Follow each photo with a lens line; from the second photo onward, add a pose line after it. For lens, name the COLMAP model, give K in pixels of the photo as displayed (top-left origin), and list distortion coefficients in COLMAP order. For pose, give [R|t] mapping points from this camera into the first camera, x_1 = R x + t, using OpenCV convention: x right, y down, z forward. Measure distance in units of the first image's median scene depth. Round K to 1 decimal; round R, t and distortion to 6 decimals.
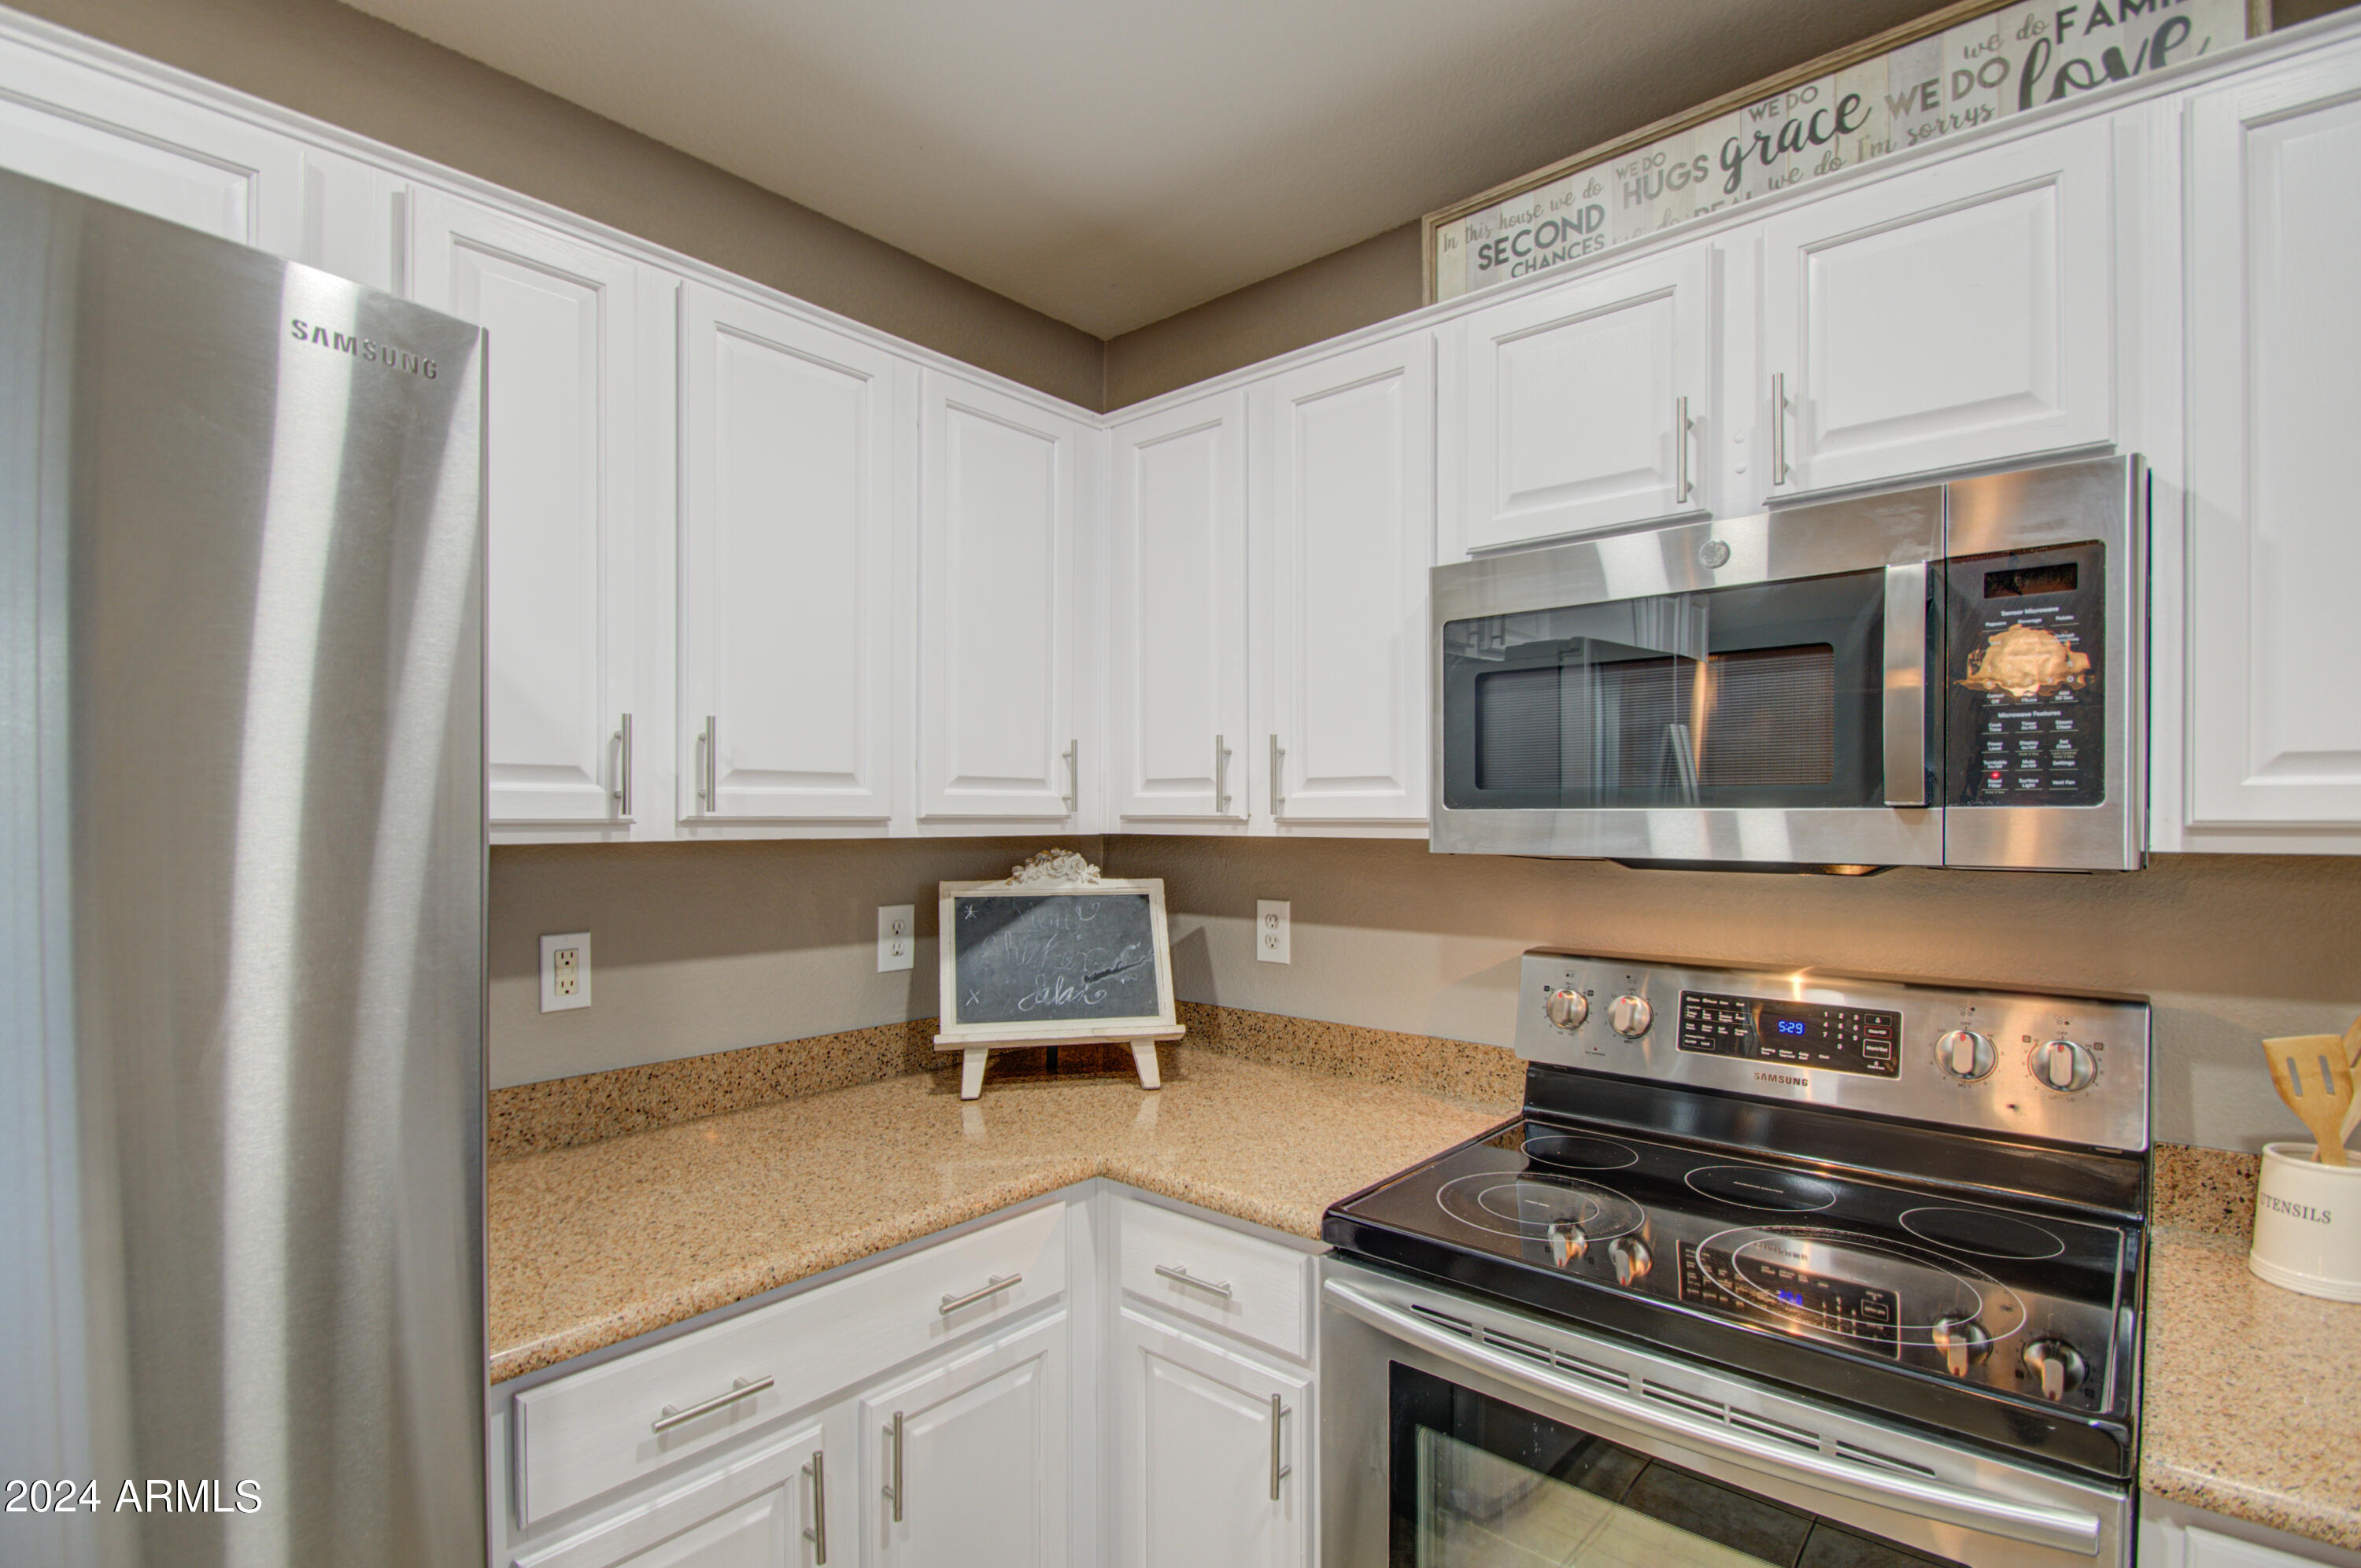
lens RADIAL K [[1117.5, 0, 1180.3], [0, 1117.5, 819.5], [0, 0, 1]] dist [-0.000004, -0.012578]
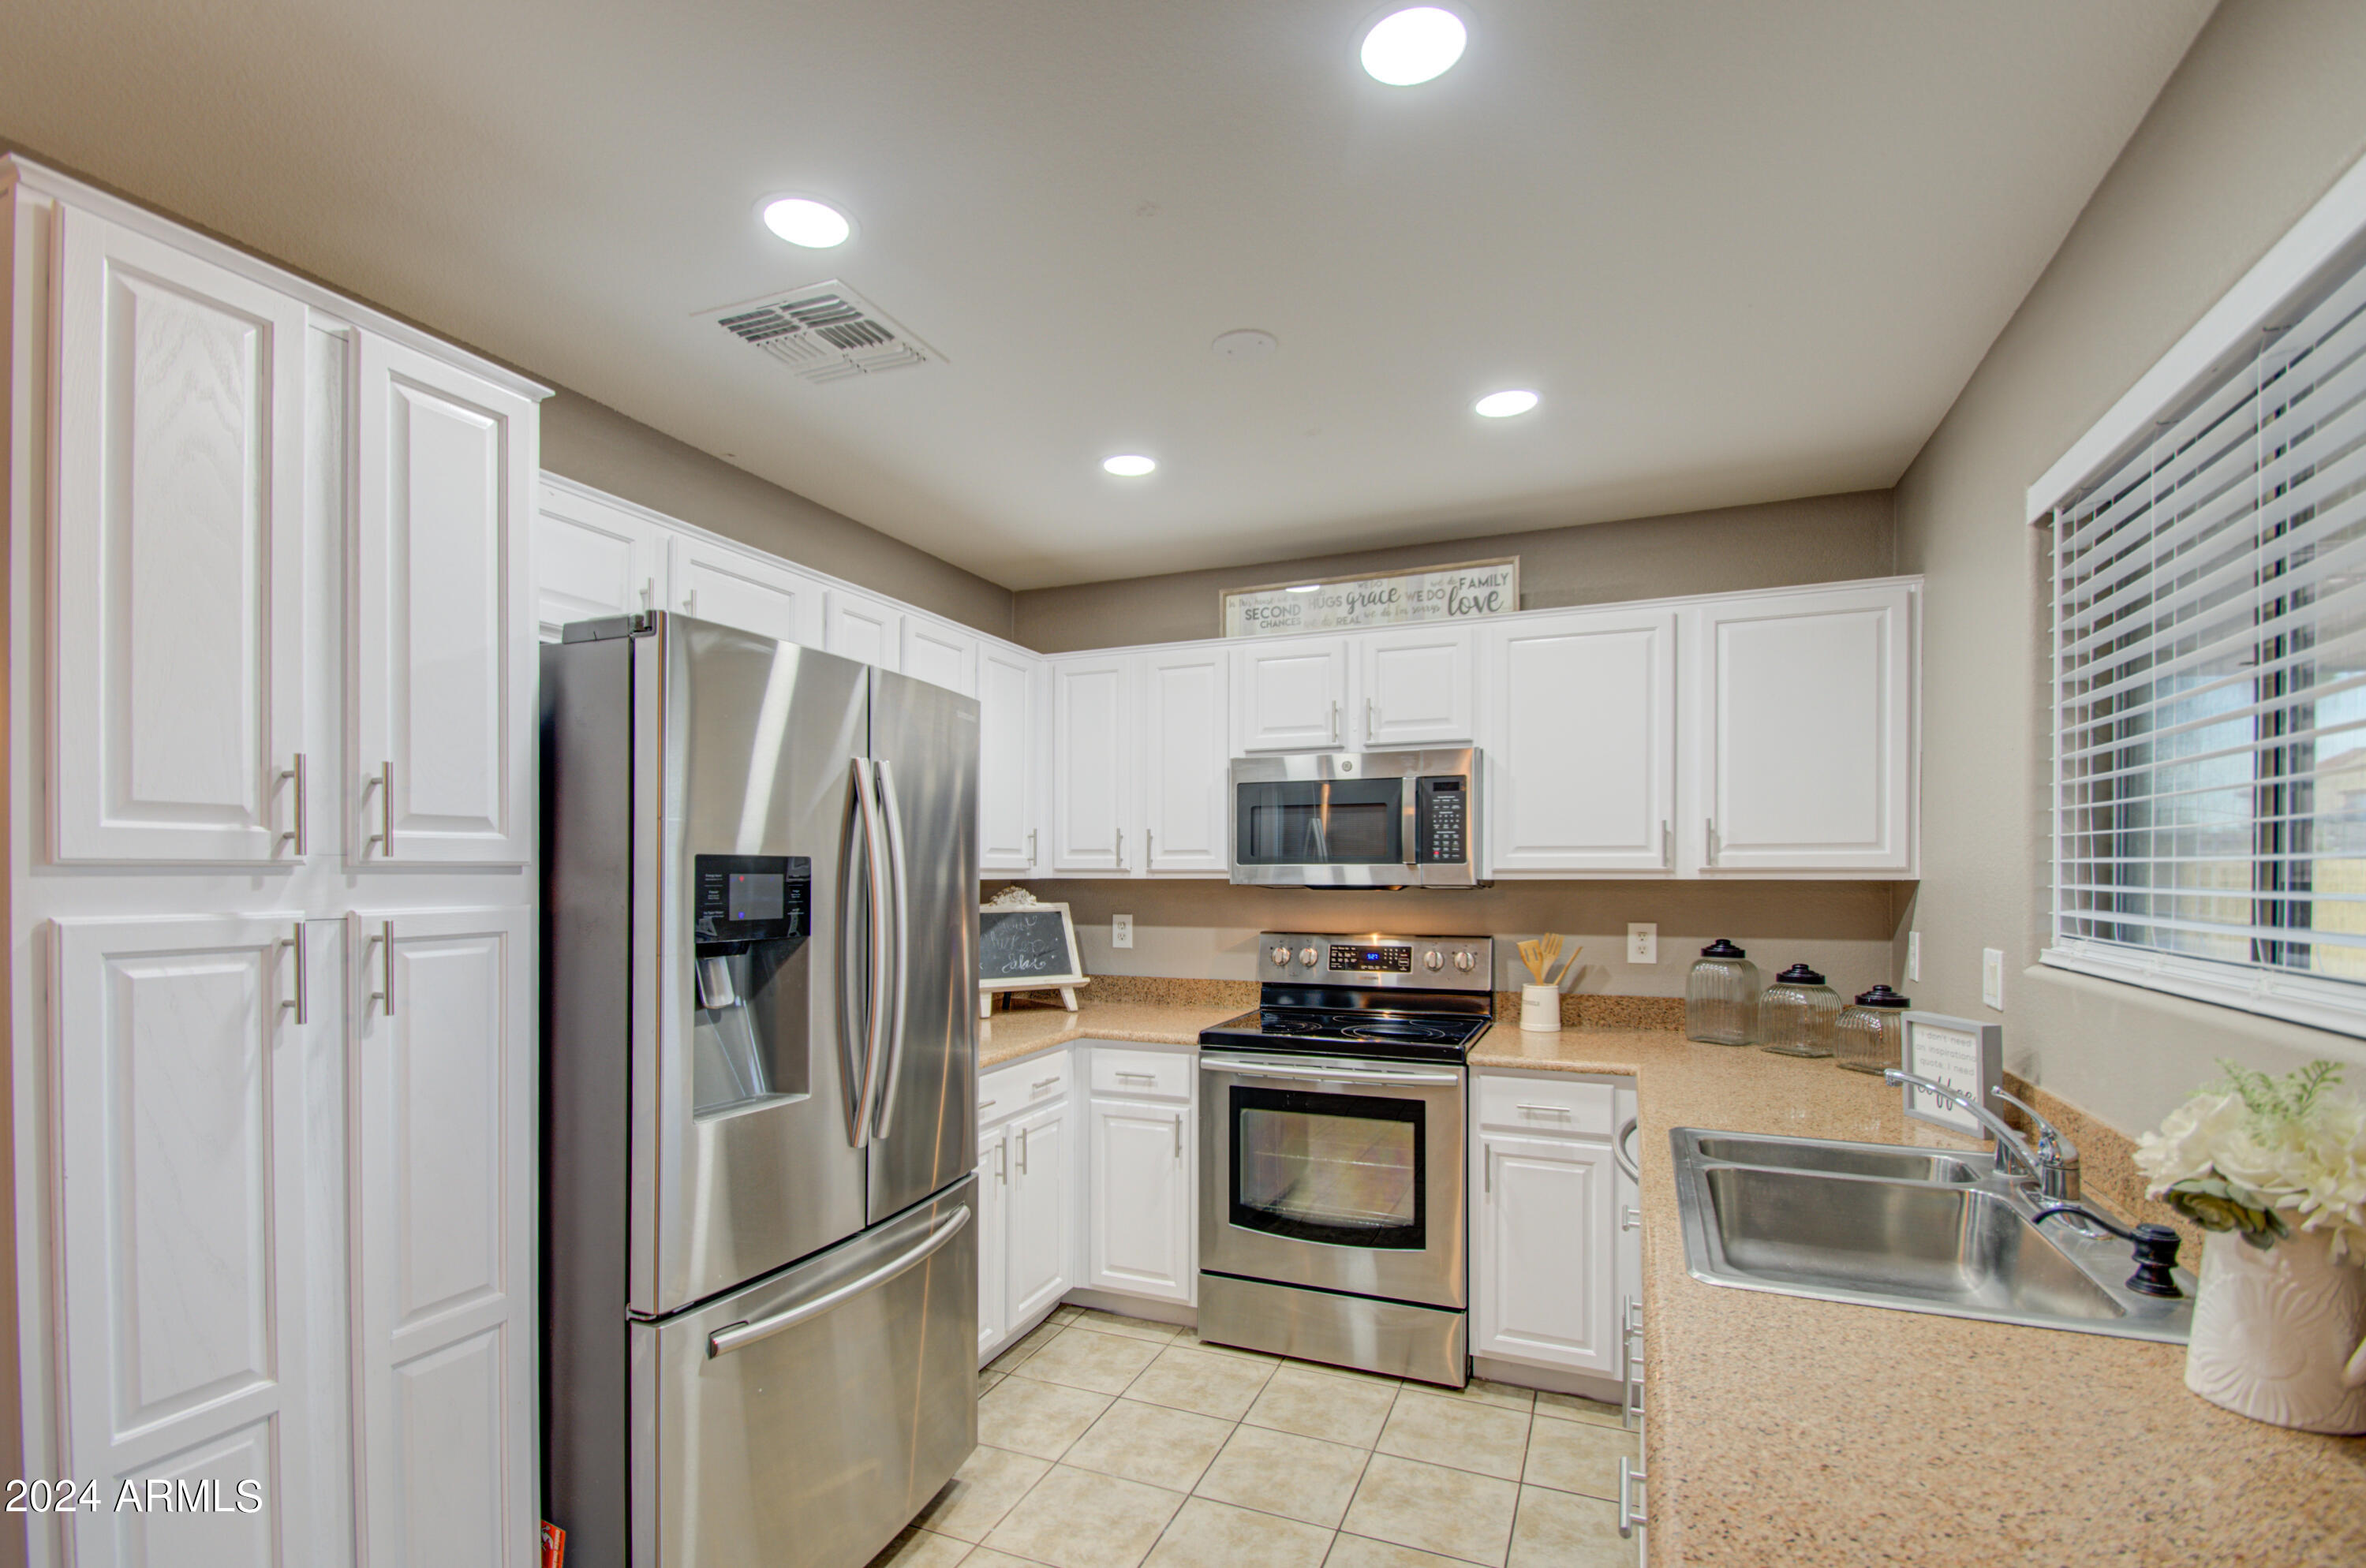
lens RADIAL K [[1088.6, 0, 1170.6], [0, 1088.6, 873.2], [0, 0, 1]] dist [0.003764, -0.000050]
pose [[0.950182, -0.001708, 0.311692, -0.572602], [0.002550, 0.999994, -0.002295, 0.012144], [-0.311686, 0.002975, 0.950180, -1.048665]]
